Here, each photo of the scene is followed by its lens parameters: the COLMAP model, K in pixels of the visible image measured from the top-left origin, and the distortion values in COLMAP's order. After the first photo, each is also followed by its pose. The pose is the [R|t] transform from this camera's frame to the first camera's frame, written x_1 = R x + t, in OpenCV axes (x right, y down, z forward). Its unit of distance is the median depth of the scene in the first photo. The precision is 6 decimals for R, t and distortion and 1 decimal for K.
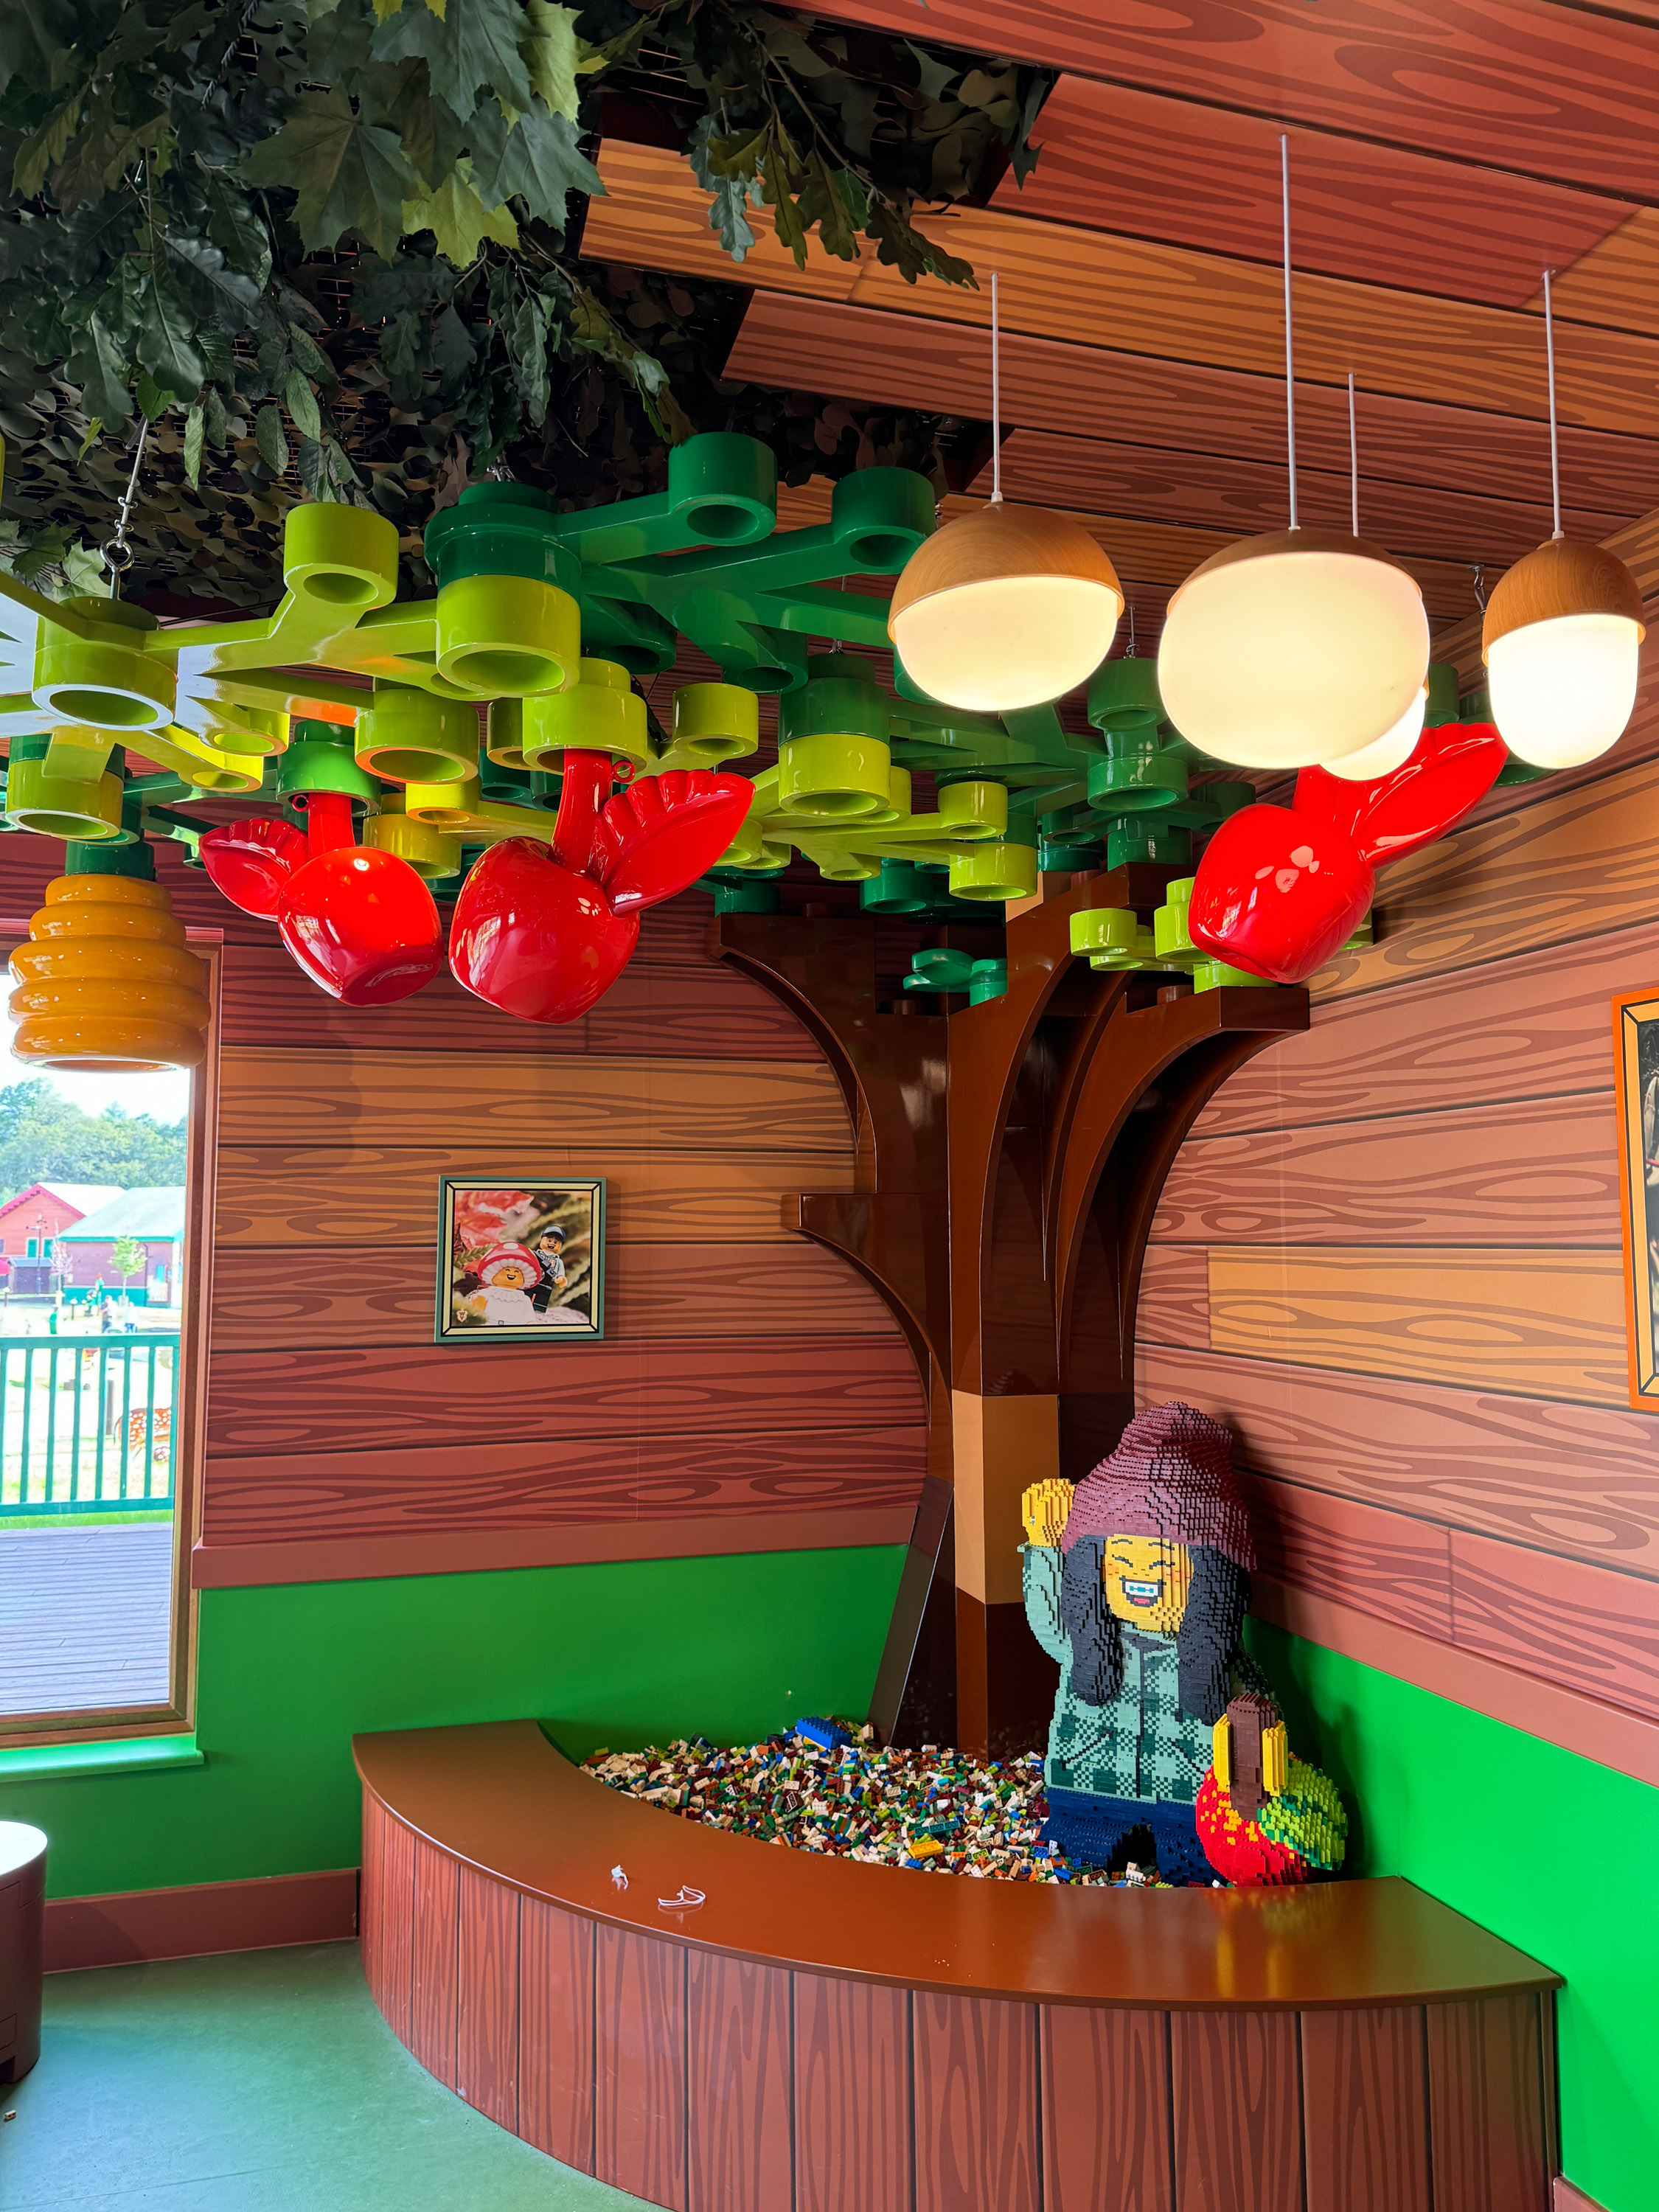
lens RADIAL K [[1525.6, 0, 828.1], [0, 1525.6, 1106.8], [0, 0, 1]] dist [0.083011, -0.103446]
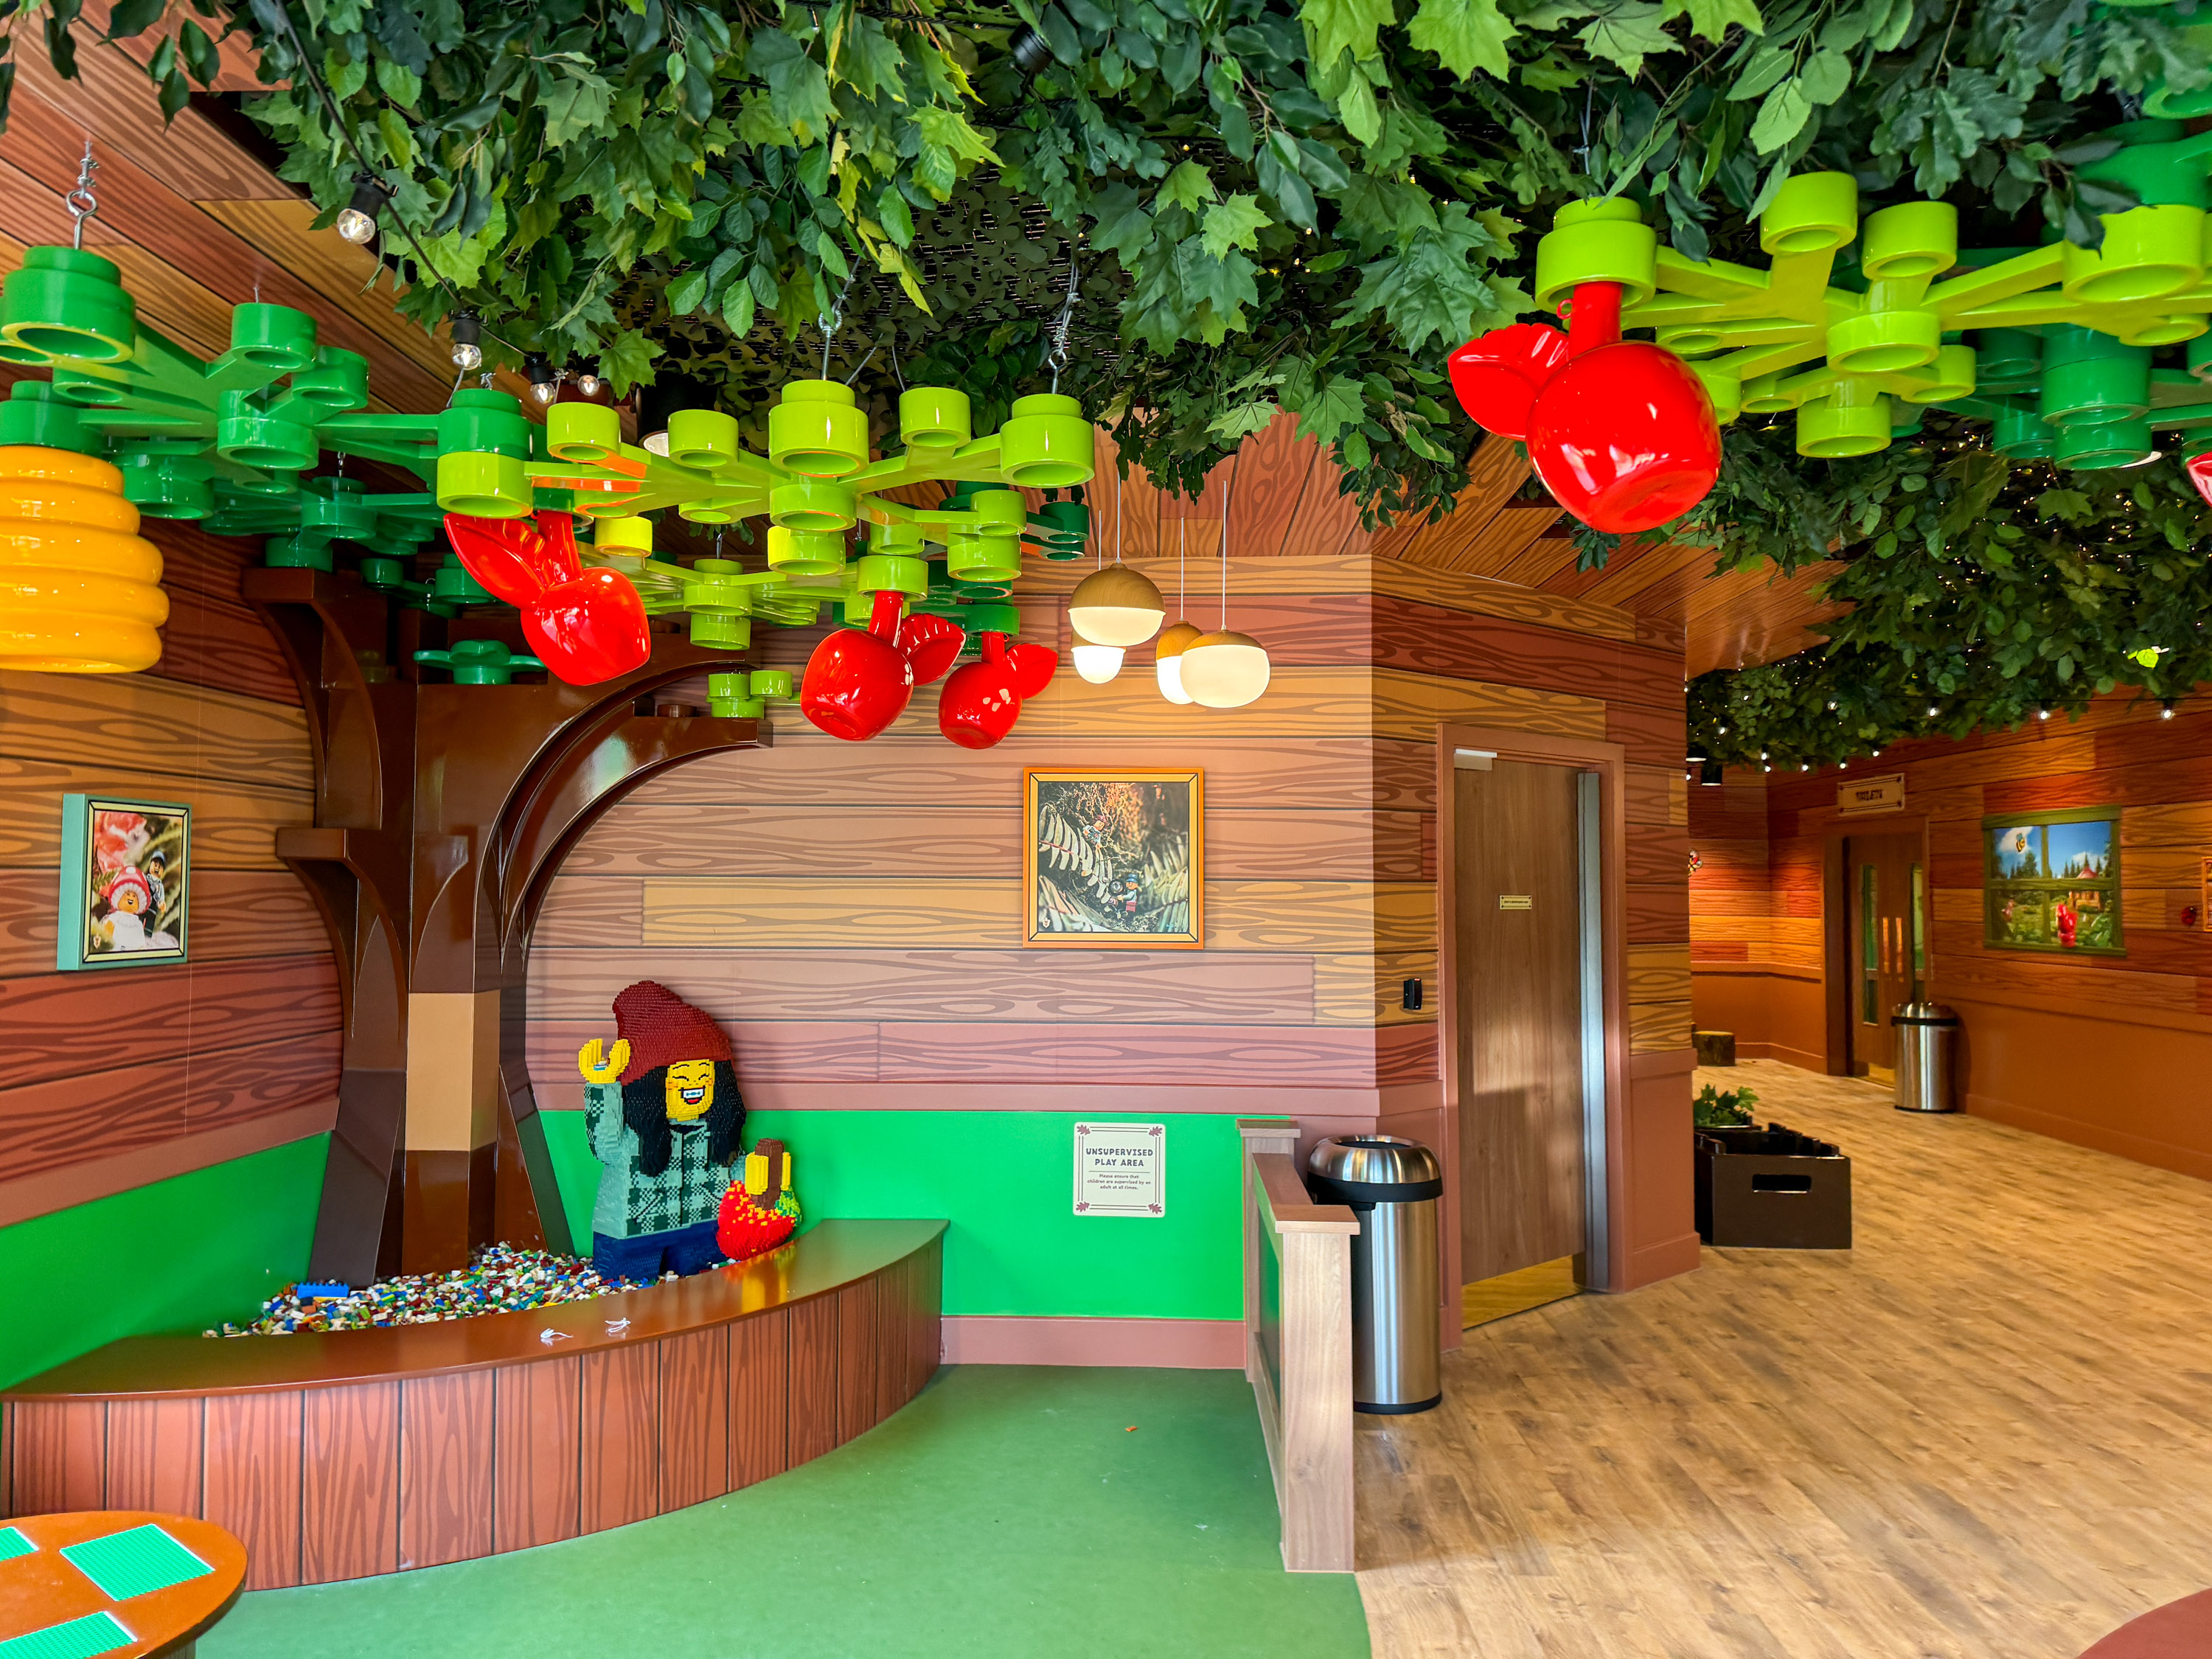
lens RADIAL K [[1525.6, 0, 1097.8], [0, 1525.6, 801.8], [0, 0, 1]] dist [0.083011, -0.103446]
pose [[0.322204, 0.056915, 0.944958, -0.944901], [-0.090470, 0.995474, -0.029110, 0.020560], [-0.942337, -0.076111, 0.325895, 0.100442]]
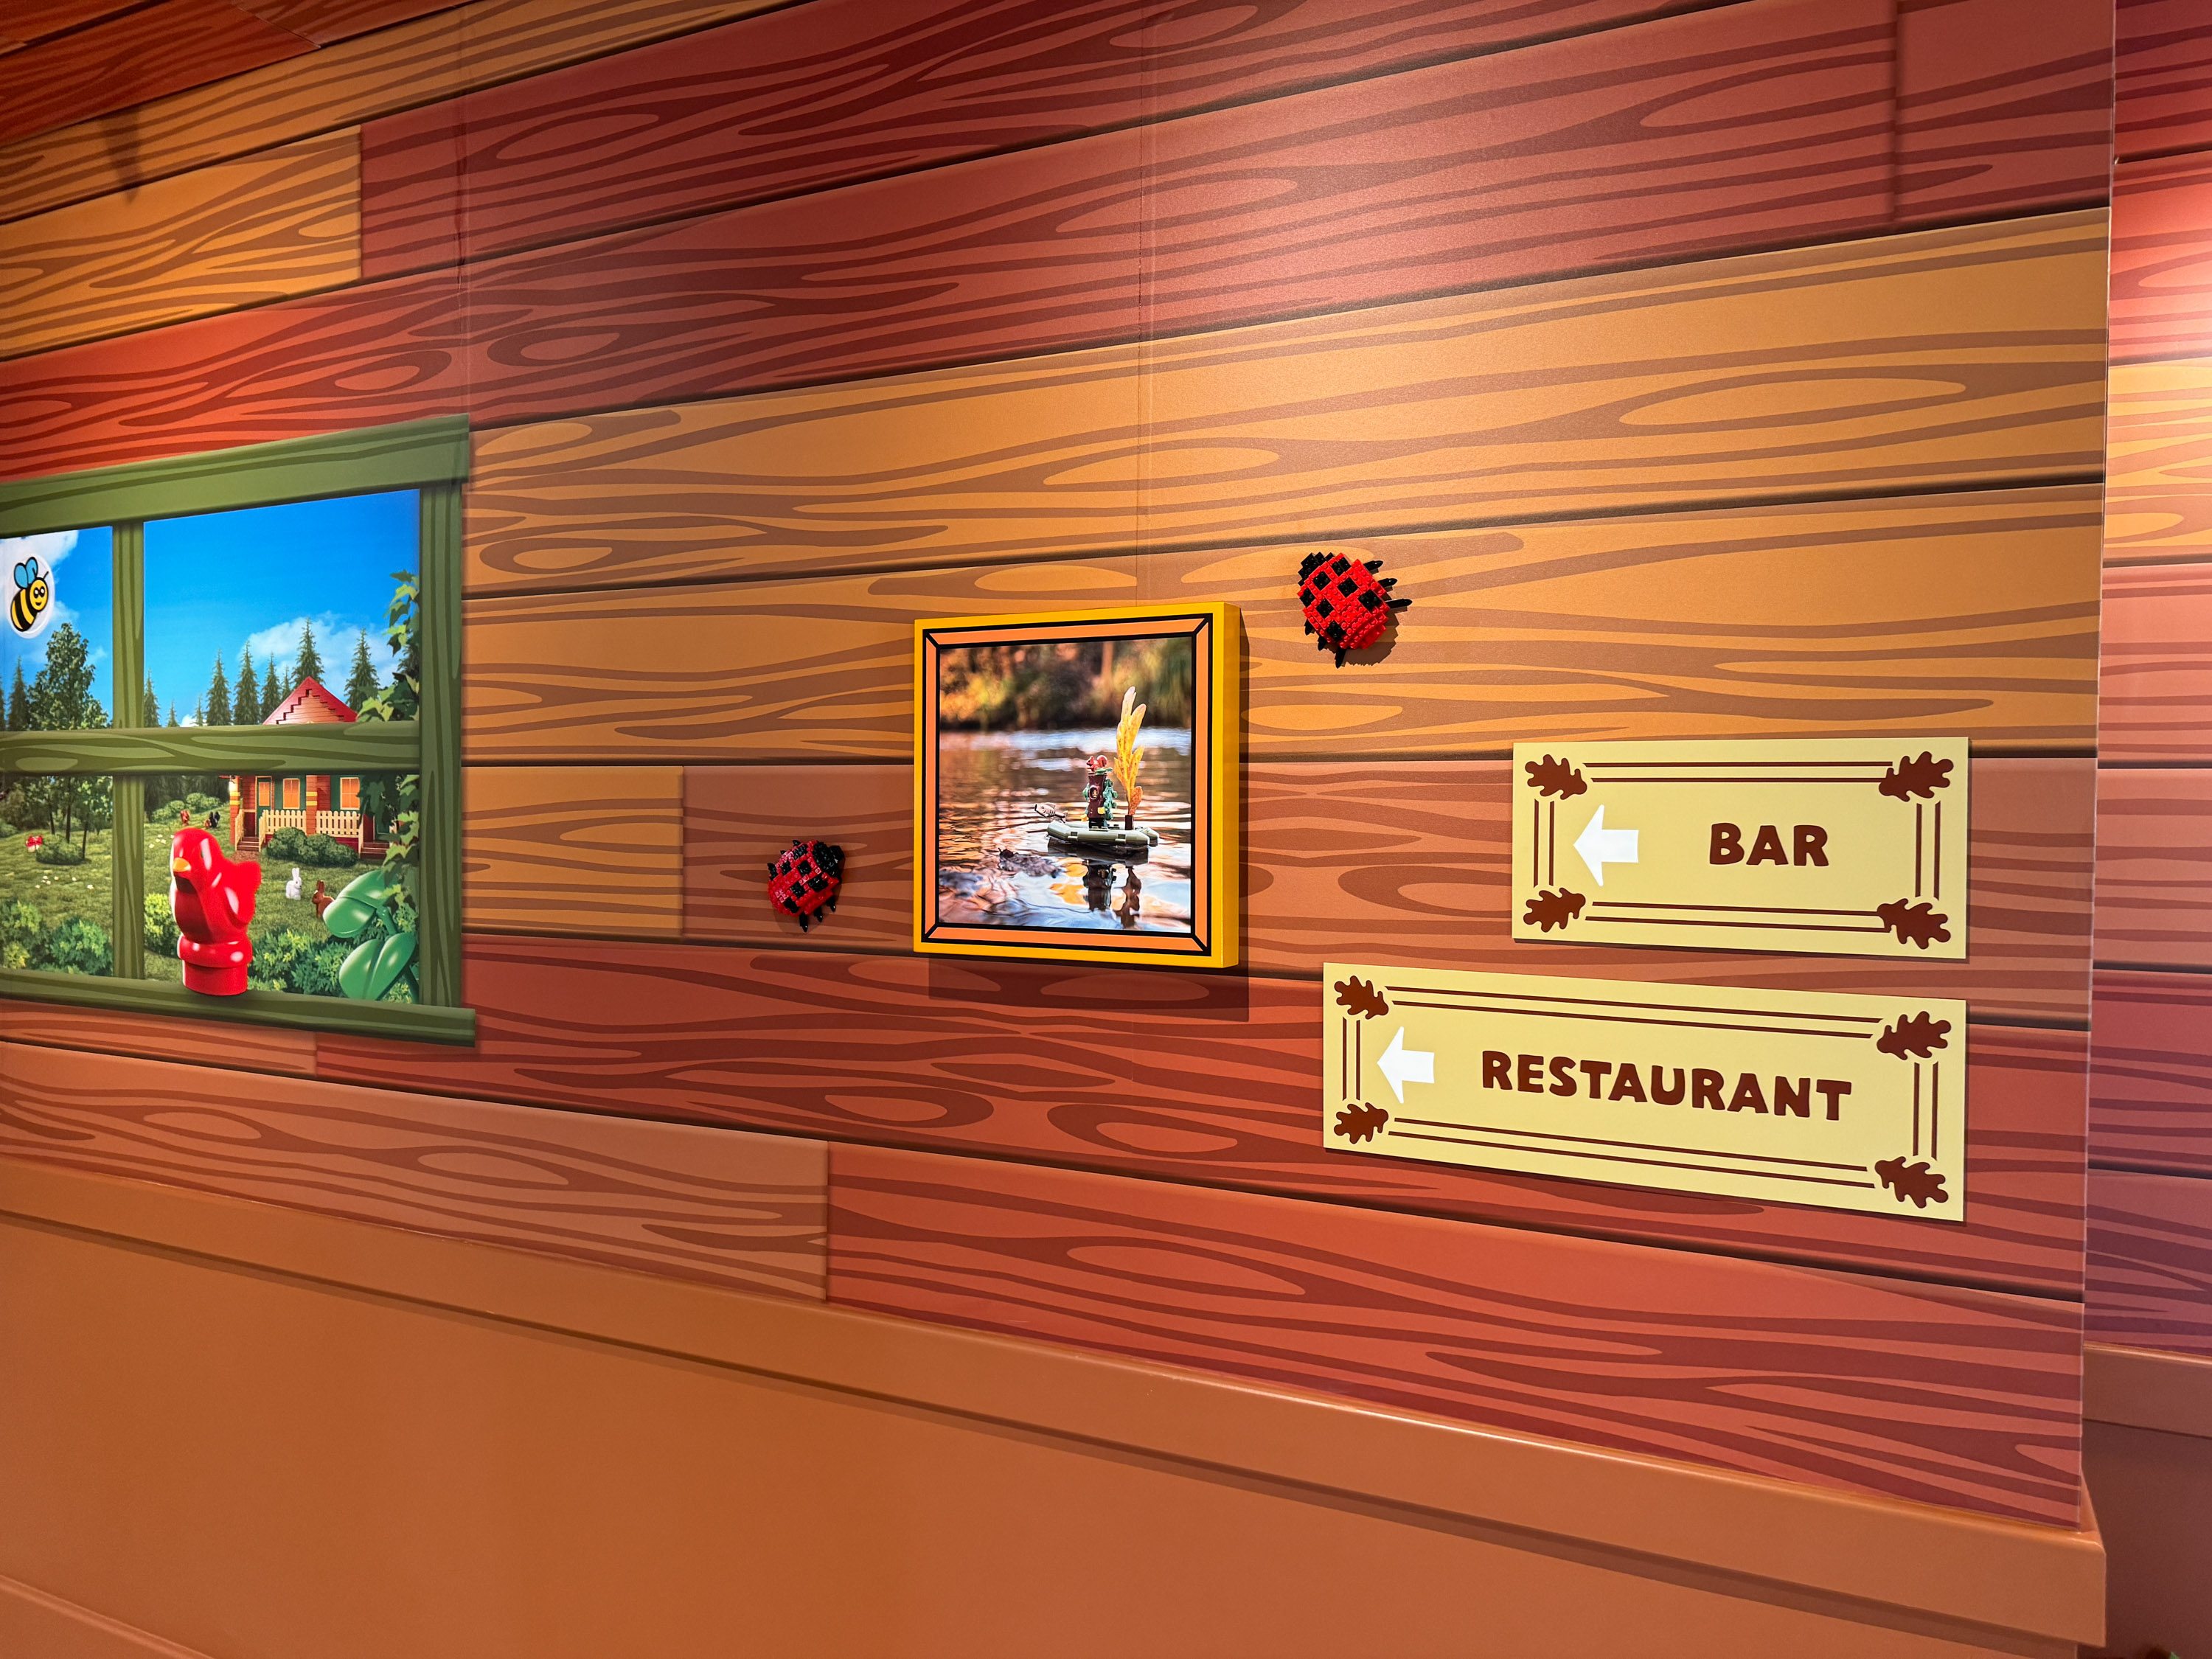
lens RADIAL K [[1525.6, 0, 1100.7], [0, 1525.6, 813.3], [0, 0, 1]] dist [0.083011, -0.103446]
pose [[-0.732036, -0.009498, 0.681199, 1.384432], [-0.063591, 0.996490, -0.054441, -0.027277], [-0.678291, -0.083171, -0.730071, -0.382477]]
